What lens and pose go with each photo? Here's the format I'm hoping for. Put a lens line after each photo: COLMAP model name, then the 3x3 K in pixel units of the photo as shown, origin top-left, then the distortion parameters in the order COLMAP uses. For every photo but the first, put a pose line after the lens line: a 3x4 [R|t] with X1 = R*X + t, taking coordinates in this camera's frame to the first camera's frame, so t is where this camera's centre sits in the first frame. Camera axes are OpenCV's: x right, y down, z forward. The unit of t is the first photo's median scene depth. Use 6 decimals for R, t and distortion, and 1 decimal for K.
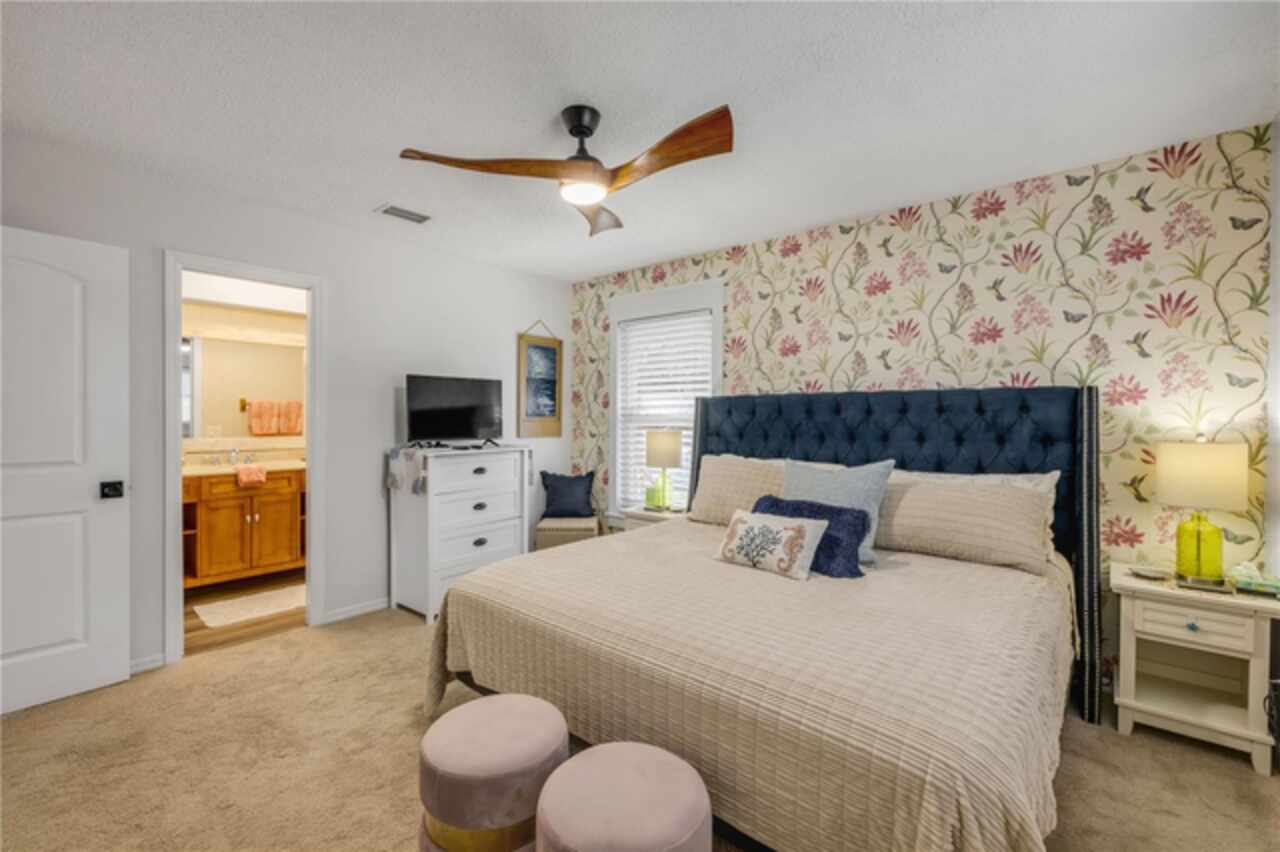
lens RADIAL K [[537.3, 0, 634.0], [0, 537.3, 422.7], [0, 0, 1]] dist [-0.007217, -0.000123]
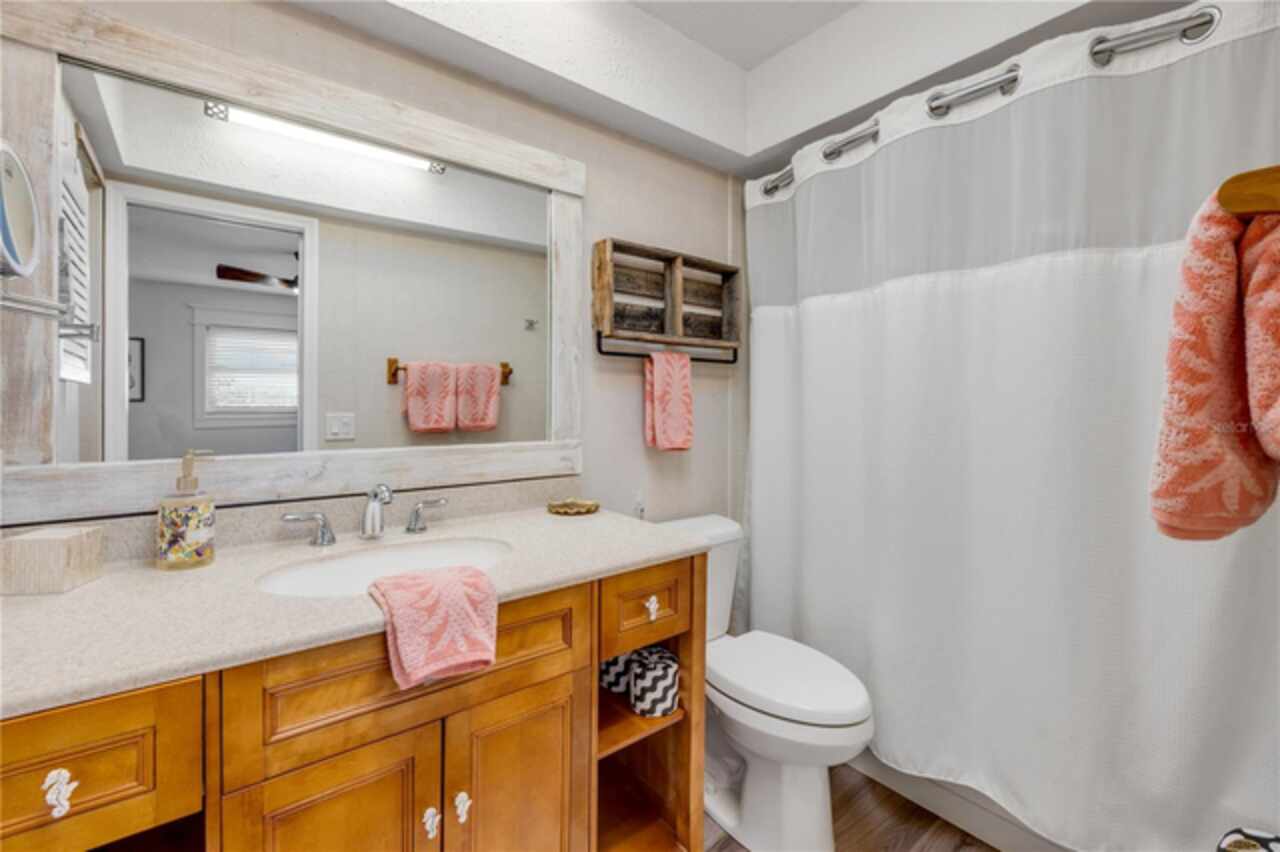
lens RADIAL K [[541.9, 0, 636.6], [0, 541.9, 412.9], [0, 0, 1]] dist [0.000649, 0.000076]
pose [[0.980936, 0.004526, -0.194280, -0.542571], [-0.003995, 0.999987, 0.003125, 0.004847], [0.194291, -0.002290, 0.980941, 0.726825]]
